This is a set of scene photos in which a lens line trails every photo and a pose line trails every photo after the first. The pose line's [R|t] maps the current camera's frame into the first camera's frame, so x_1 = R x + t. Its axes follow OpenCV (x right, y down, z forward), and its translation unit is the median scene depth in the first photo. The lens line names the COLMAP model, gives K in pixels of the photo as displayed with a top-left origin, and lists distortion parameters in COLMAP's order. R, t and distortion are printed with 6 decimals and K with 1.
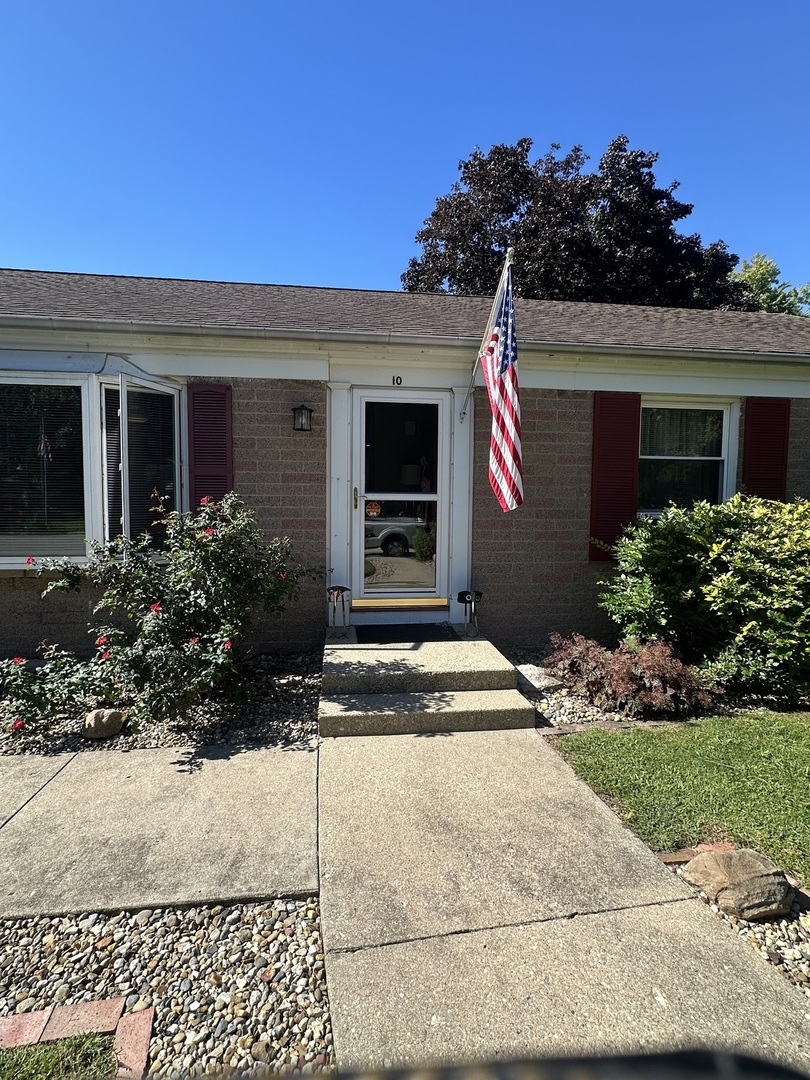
lens RADIAL K [[535.8, 0, 405.0], [0, 535.8, 540.0], [0, 0, 1]] dist [-0.002112, -0.000170]
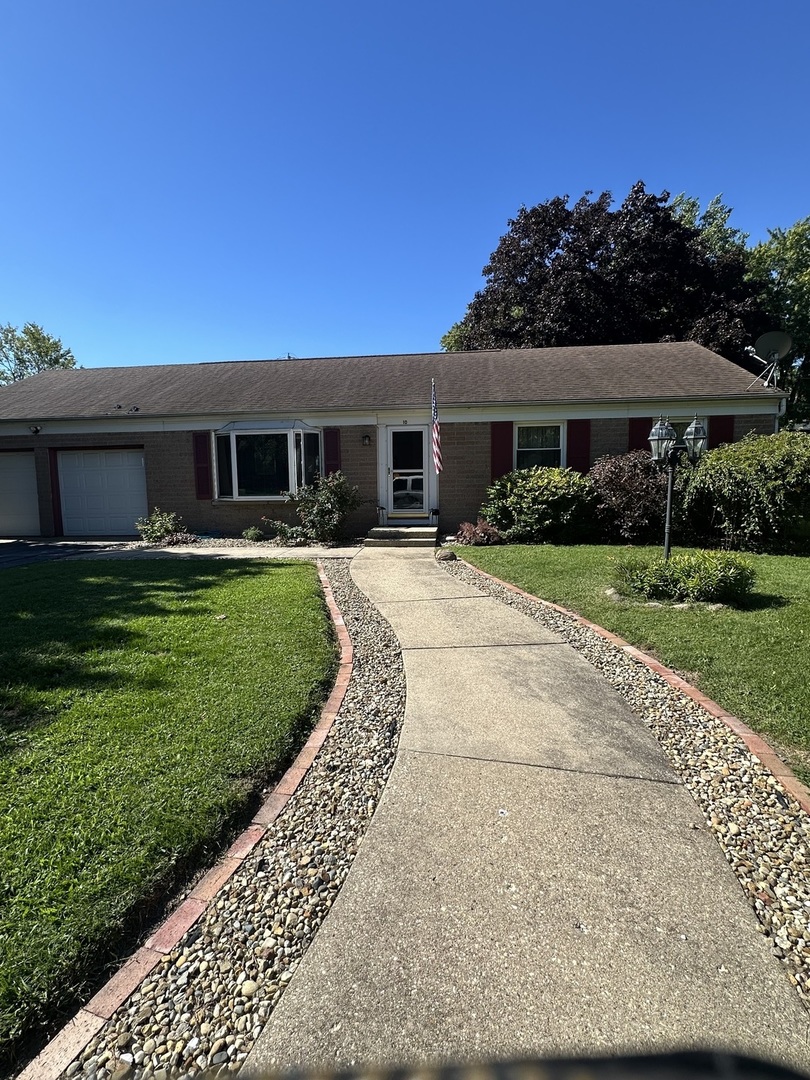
lens RADIAL K [[535.8, 0, 405.0], [0, 535.8, 540.0], [0, 0, 1]] dist [-0.002112, -0.000170]
pose [[0.975890, -0.000320, -0.218262, 0.510007], [0.008065, 0.999369, 0.034595, 0.148285], [0.218113, -0.035521, 0.975277, -1.368708]]
